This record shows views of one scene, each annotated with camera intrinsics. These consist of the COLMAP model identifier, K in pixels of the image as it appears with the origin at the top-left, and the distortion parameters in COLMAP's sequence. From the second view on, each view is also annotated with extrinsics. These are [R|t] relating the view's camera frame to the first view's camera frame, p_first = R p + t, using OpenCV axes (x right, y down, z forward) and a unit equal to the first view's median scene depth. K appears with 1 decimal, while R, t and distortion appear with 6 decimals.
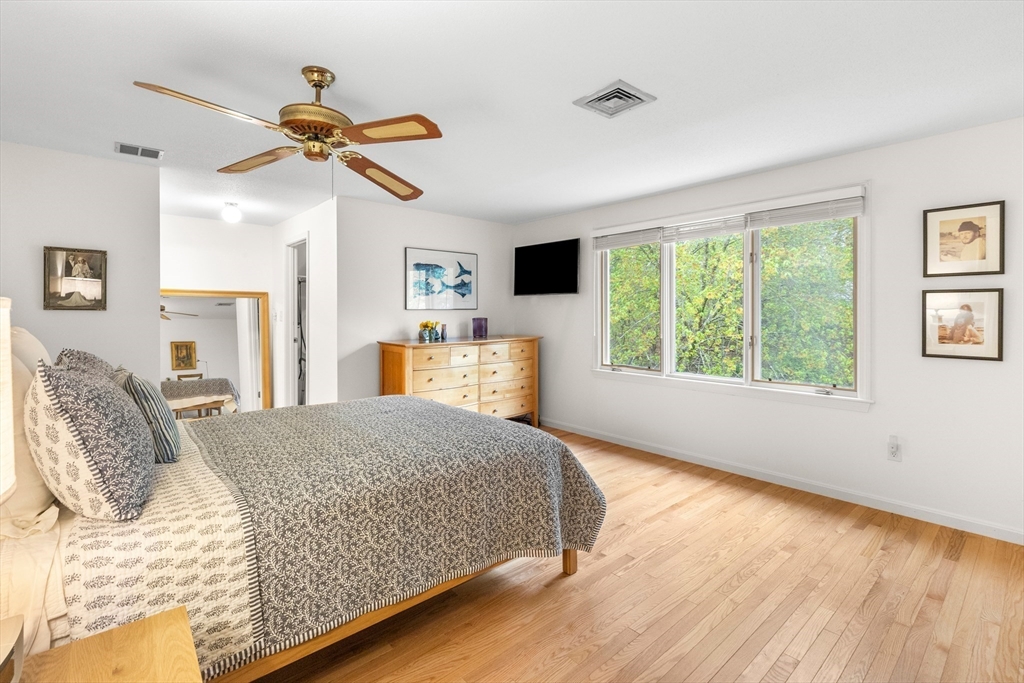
lens RADIAL K [[468.2, 0, 524.4], [0, 468.2, 310.5], [0, 0, 1]] dist [0.012462, 0.000972]
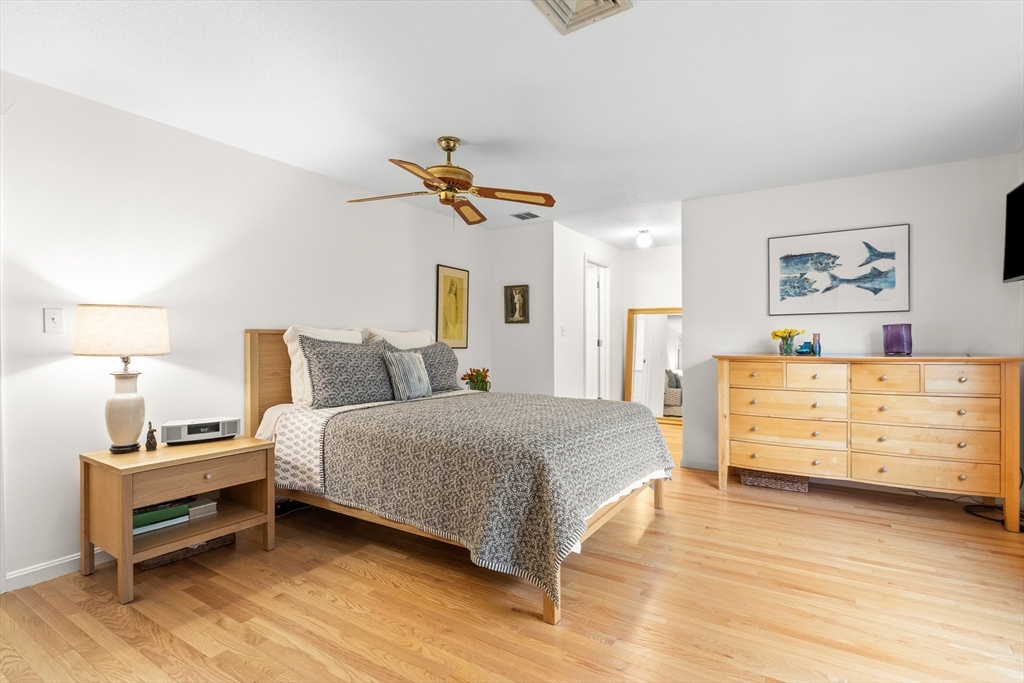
lens RADIAL K [[492.4, 0, 513.6], [0, 492.4, 343.3], [0, 0, 1]] dist [-0.003278, -0.000081]
pose [[0.275840, 0.005396, -0.961188, 0.433599], [0.007857, 0.999938, 0.007868, 0.034868], [0.961171, -0.009722, 0.275781, 0.344627]]
